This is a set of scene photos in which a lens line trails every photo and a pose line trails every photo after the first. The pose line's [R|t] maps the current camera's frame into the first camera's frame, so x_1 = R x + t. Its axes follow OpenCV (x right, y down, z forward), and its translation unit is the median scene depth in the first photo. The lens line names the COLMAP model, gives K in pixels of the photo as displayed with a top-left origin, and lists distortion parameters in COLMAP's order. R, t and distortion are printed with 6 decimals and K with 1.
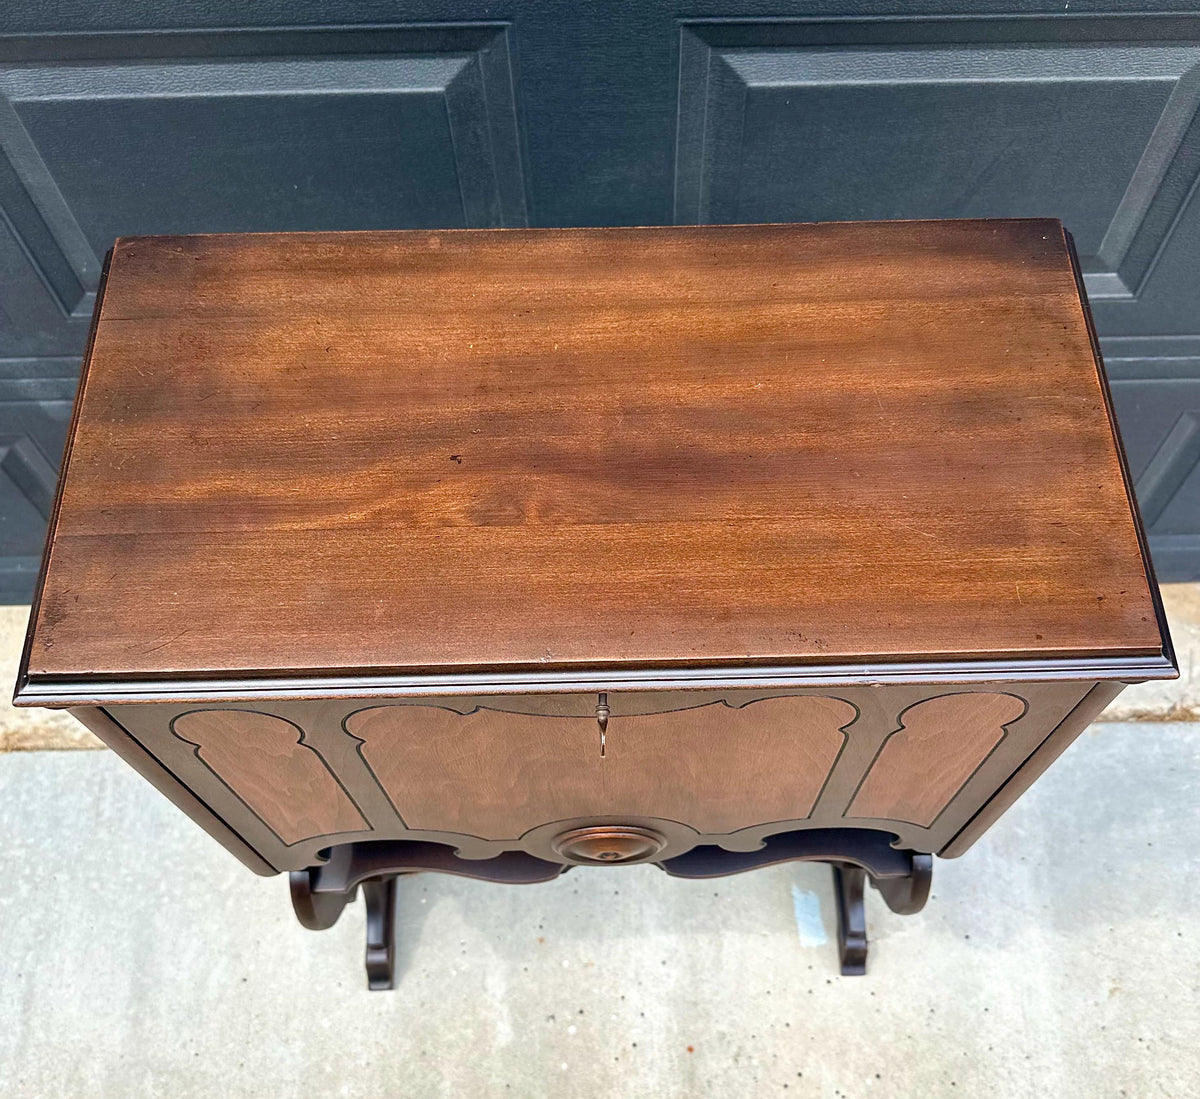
lens RADIAL K [[1172.9, 0, 631.1], [0, 1172.9, 633.5], [0, 0, 1]] dist [0.171572, -0.392532]
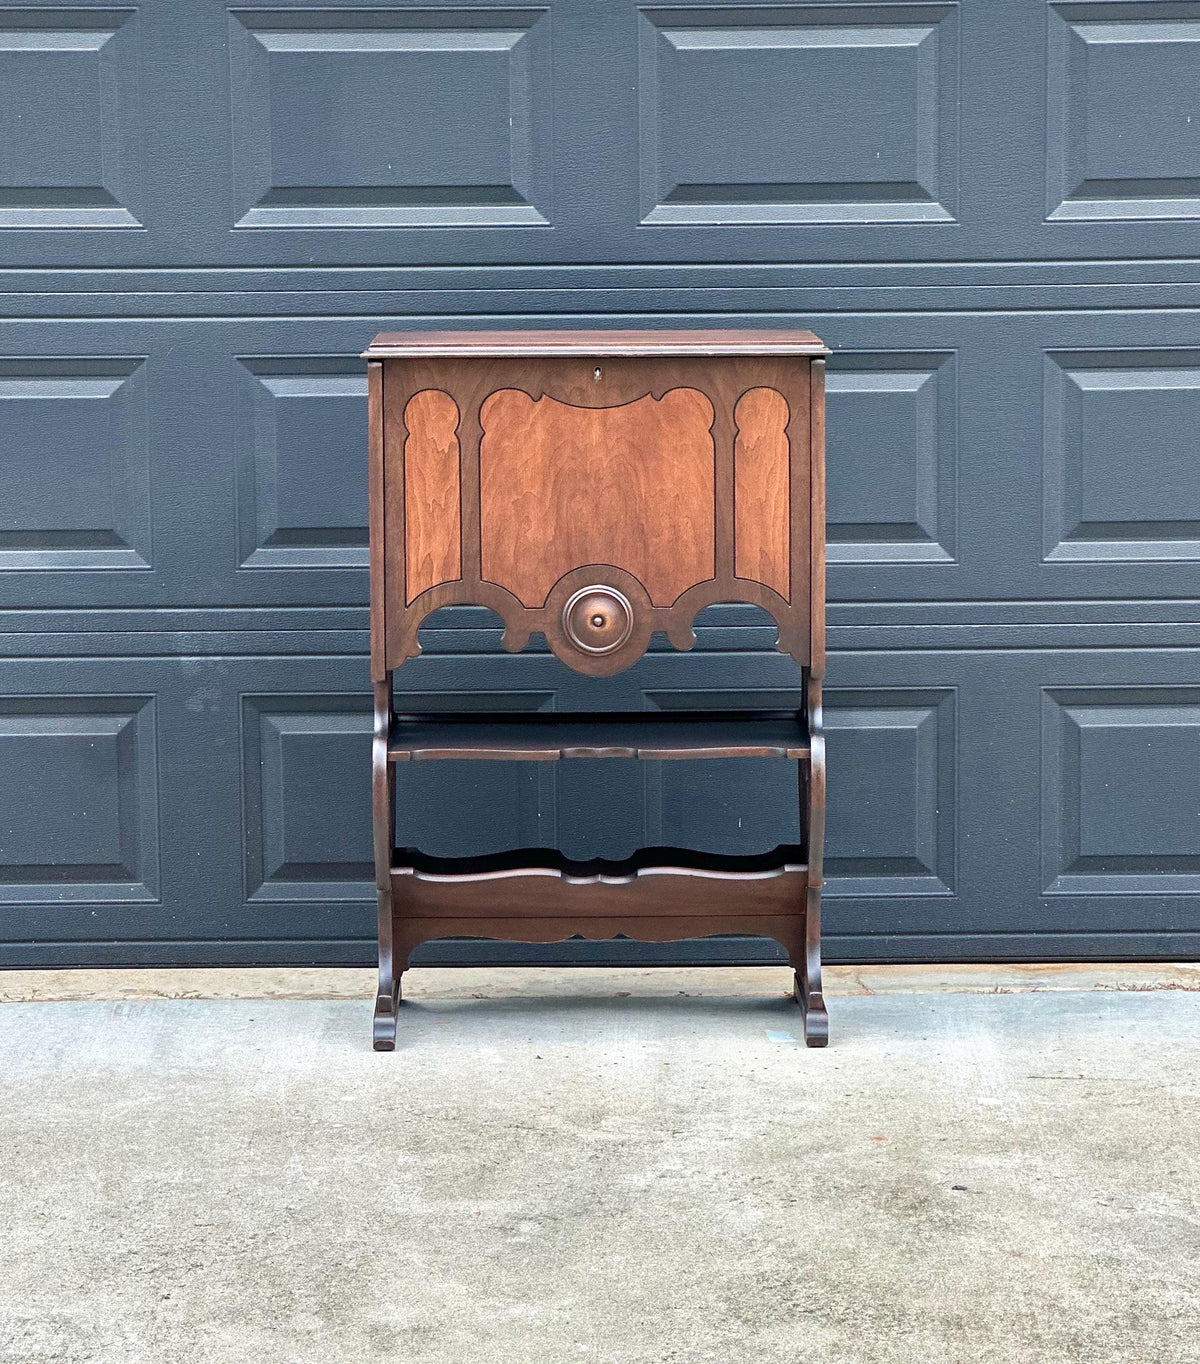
lens RADIAL K [[3856.4, 0, 598.3], [0, 3856.4, 650.2], [0, 0, 1]] dist [-0.526843, 15.953825]
pose [[0.999846, -0.003445, -0.017233, 0.048958], [-0.012548, 0.546595, -0.837303, 3.091935], [0.012304, 0.837390, 0.546467, -1.244776]]
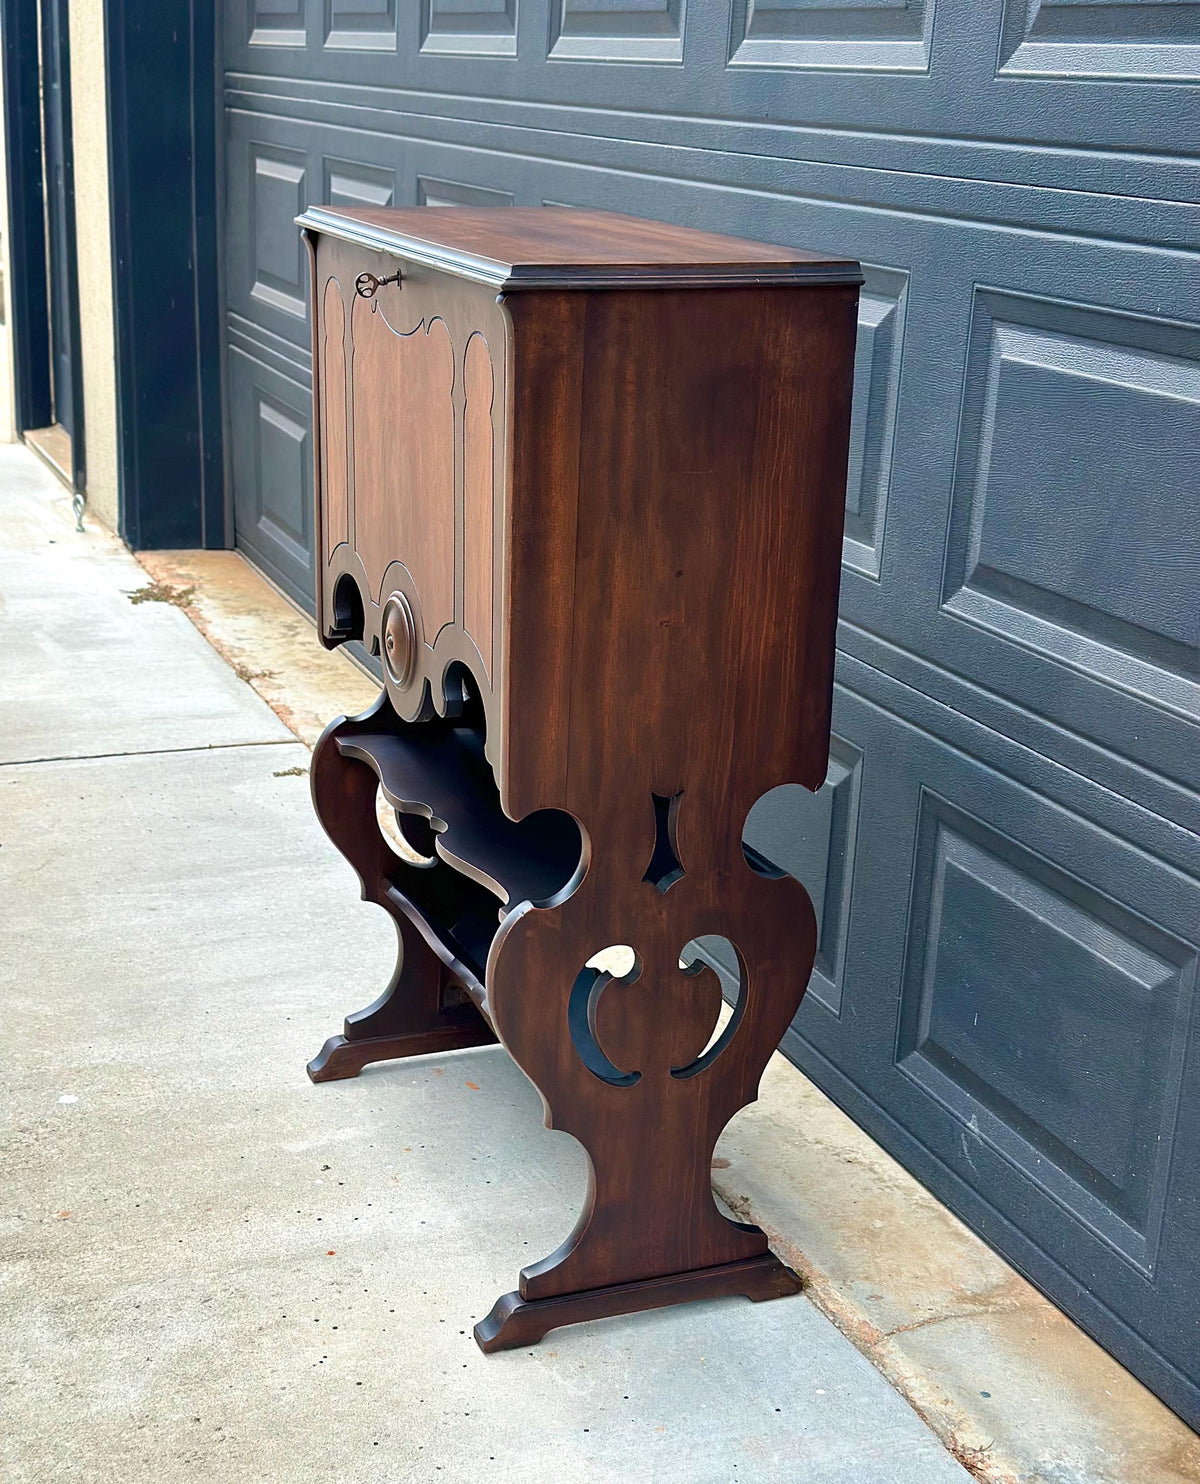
lens RADIAL K [[2239.0, 0, 599.6], [0, 2239.0, 806.6], [0, 0, 1]] dist [0.126917, -0.095402]
pose [[0.347021, 0.307138, -0.886139, 1.352730], [-0.858636, 0.484114, -0.168455, 0.303886], [0.377253, 0.819329, 0.431718, 0.173105]]
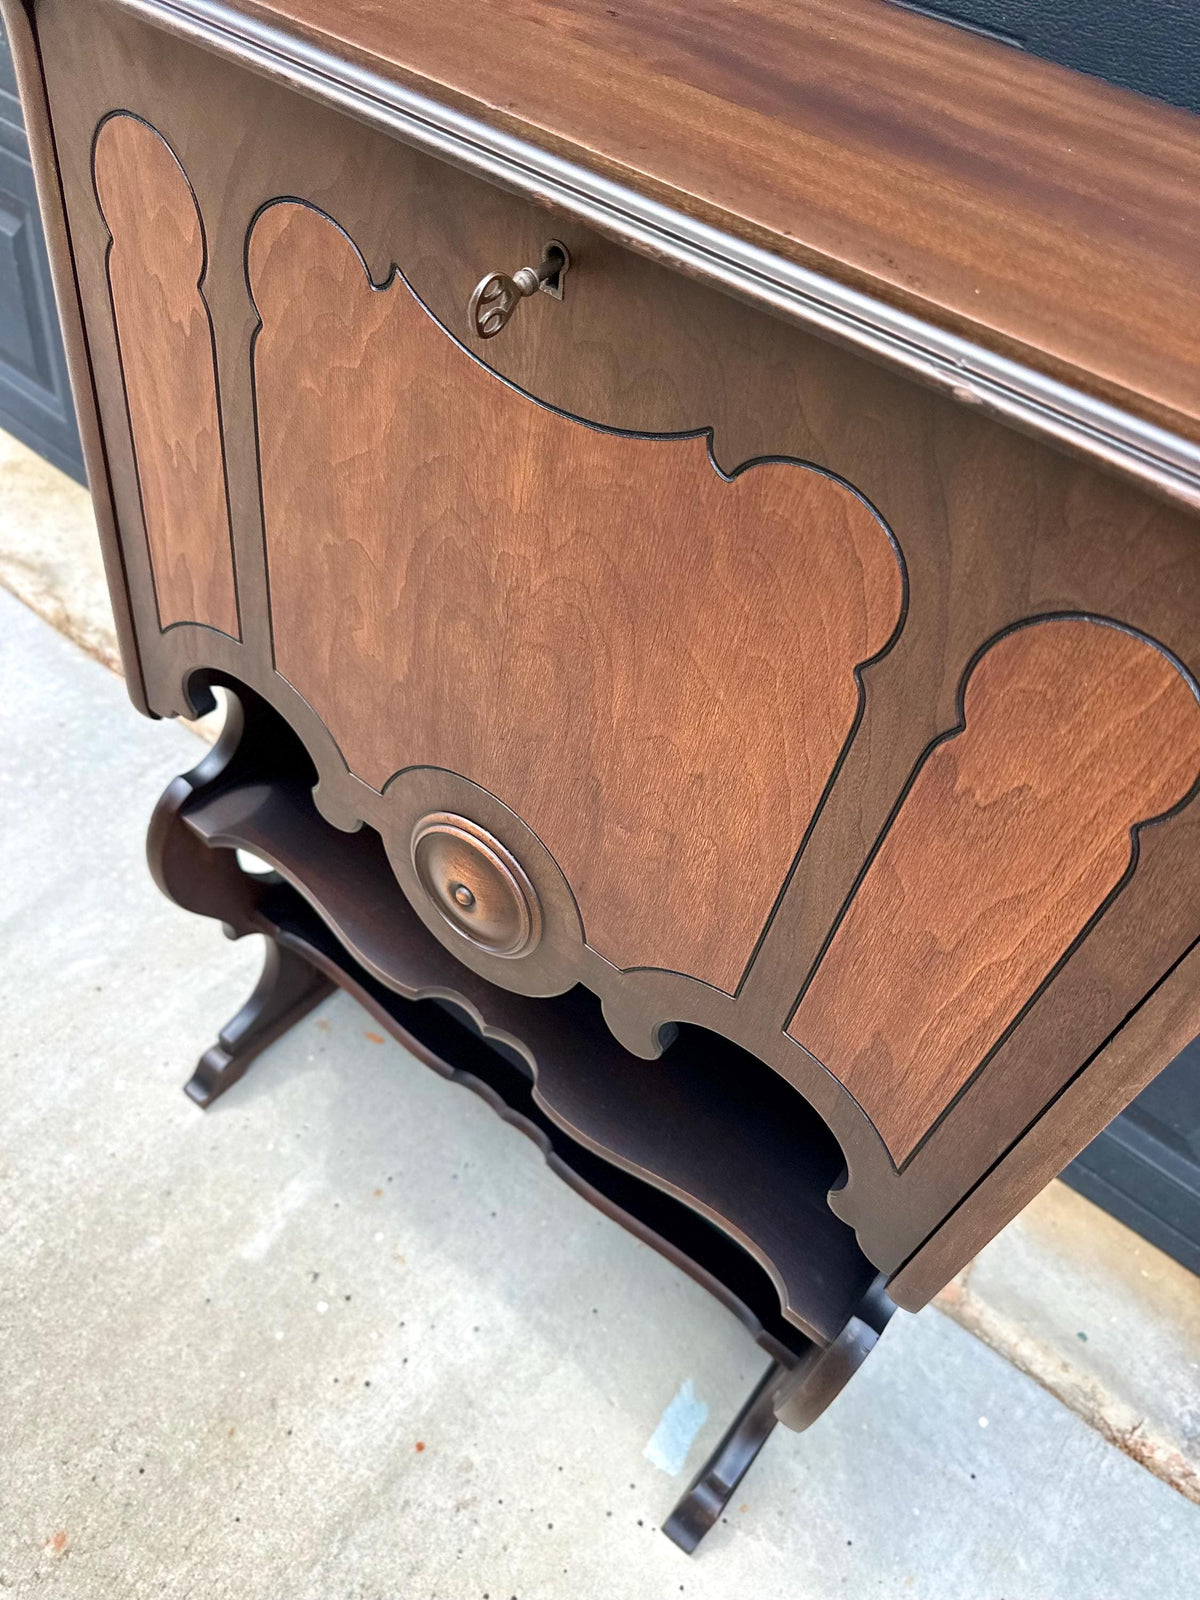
lens RADIAL K [[1158.8, 0, 589.0], [0, 1158.8, 817.2], [0, 0, 1]] dist [0.003185, -0.022688]
pose [[0.761160, 0.548743, -0.345711, 0.154612], [-0.634472, 0.740528, -0.221503, 0.166854], [0.134461, 0.387943, 0.911823, 0.266764]]
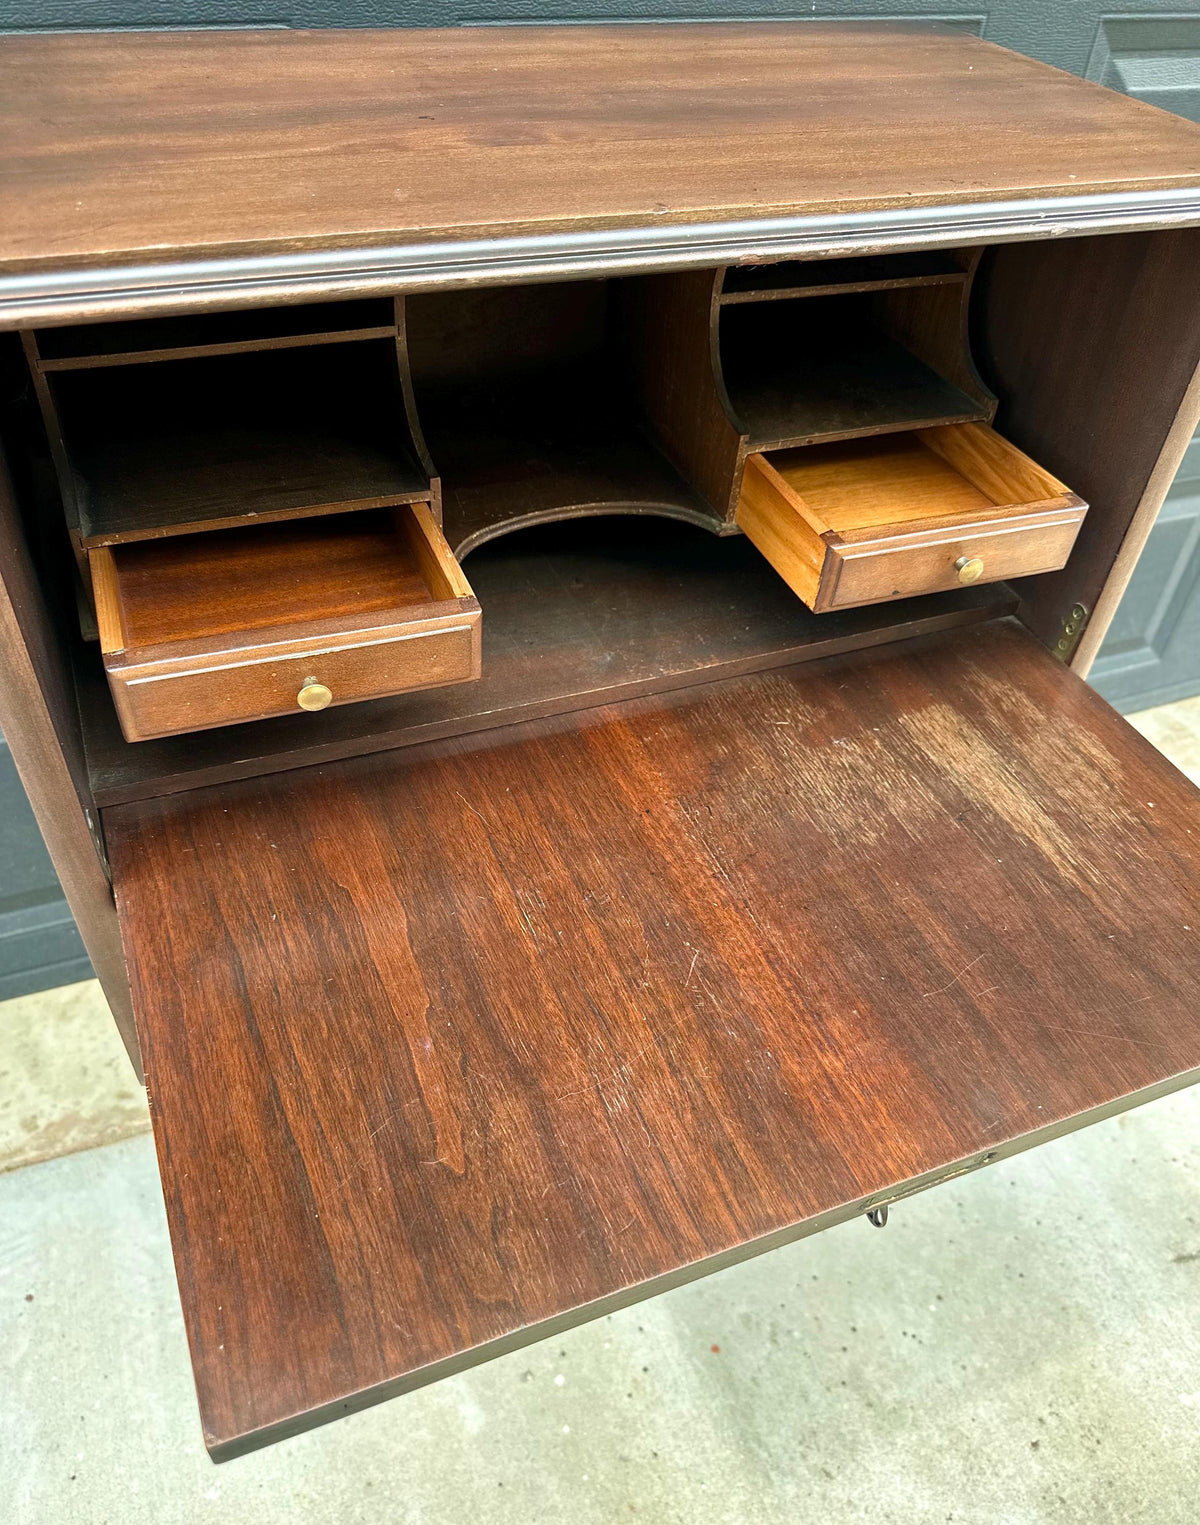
lens RADIAL K [[1161.8, 0, 598.4], [0, 1161.8, 814.0], [0, 0, 1]] dist [-0.009394, -0.009111]
pose [[0.932847, -0.208534, 0.293785, -0.165026], [0.294614, 0.910898, -0.288907, 0.229981], [-0.207361, 0.356060, 0.911166, 0.222547]]
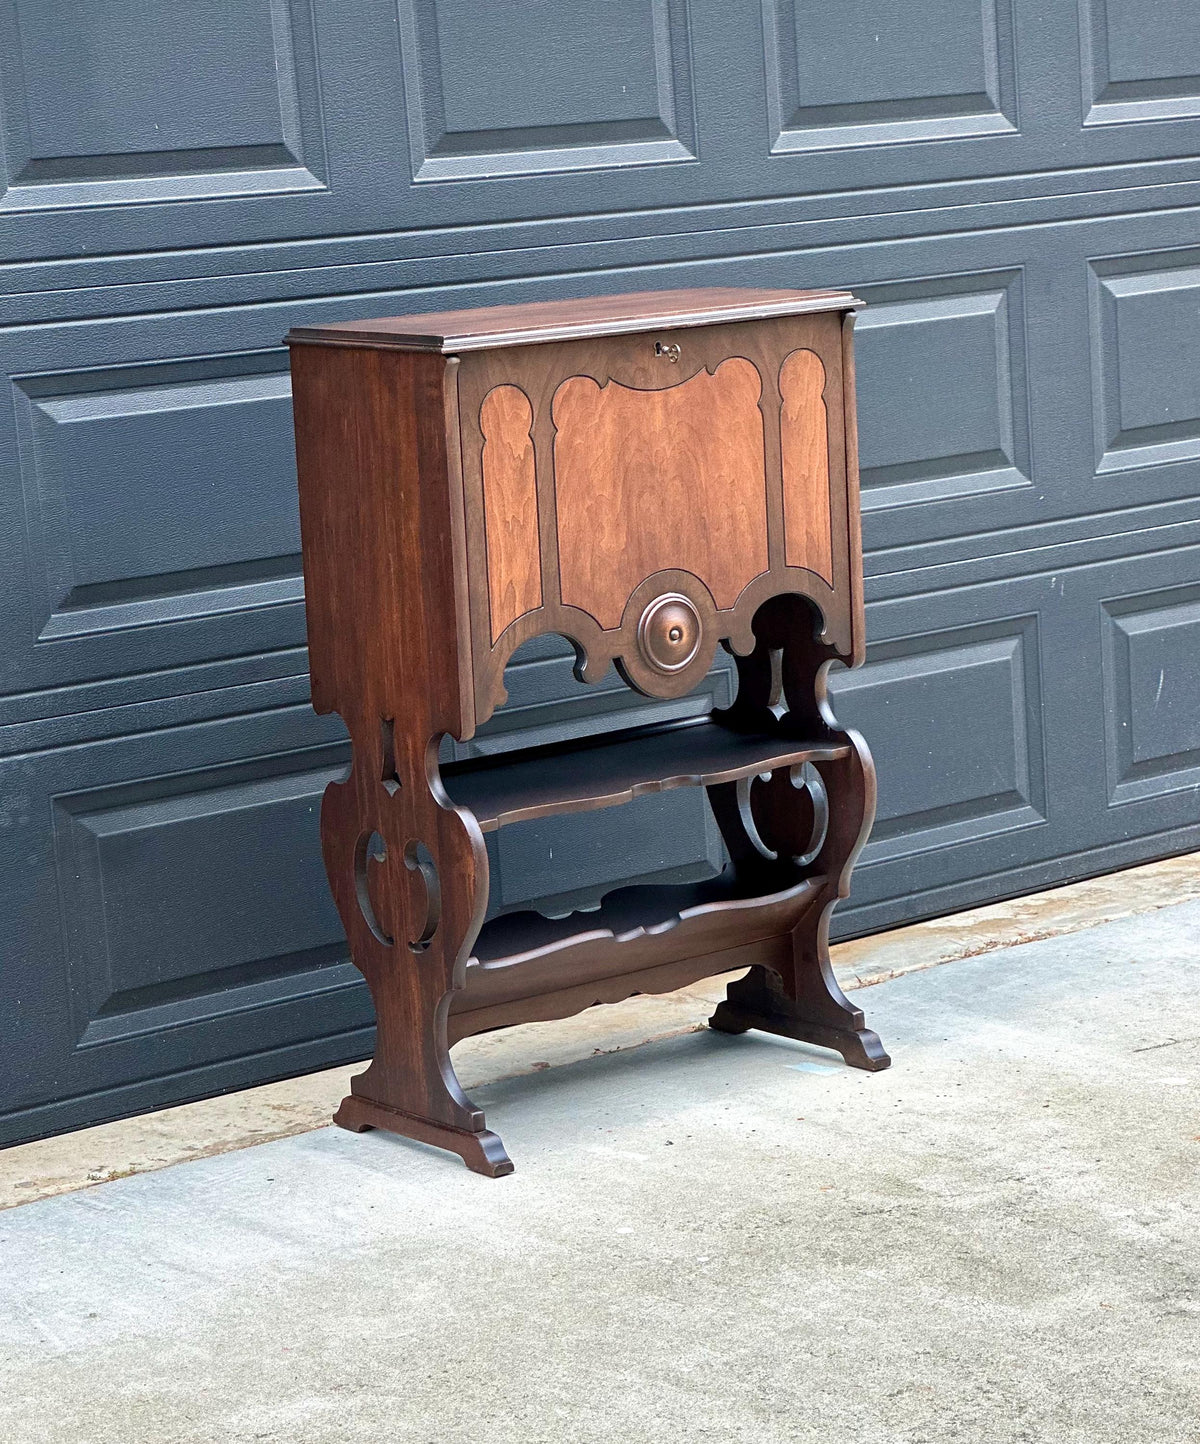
lens RADIAL K [[3785.4, 0, 603.1], [0, 3785.4, 778.5], [0, 0, 1]] dist [-0.248159, 7.996078]
pose [[0.797145, -0.154921, 0.583574, -1.830769], [0.564530, 0.534060, -0.629354, 2.045947], [-0.214163, 0.831131, 0.513181, -0.775741]]
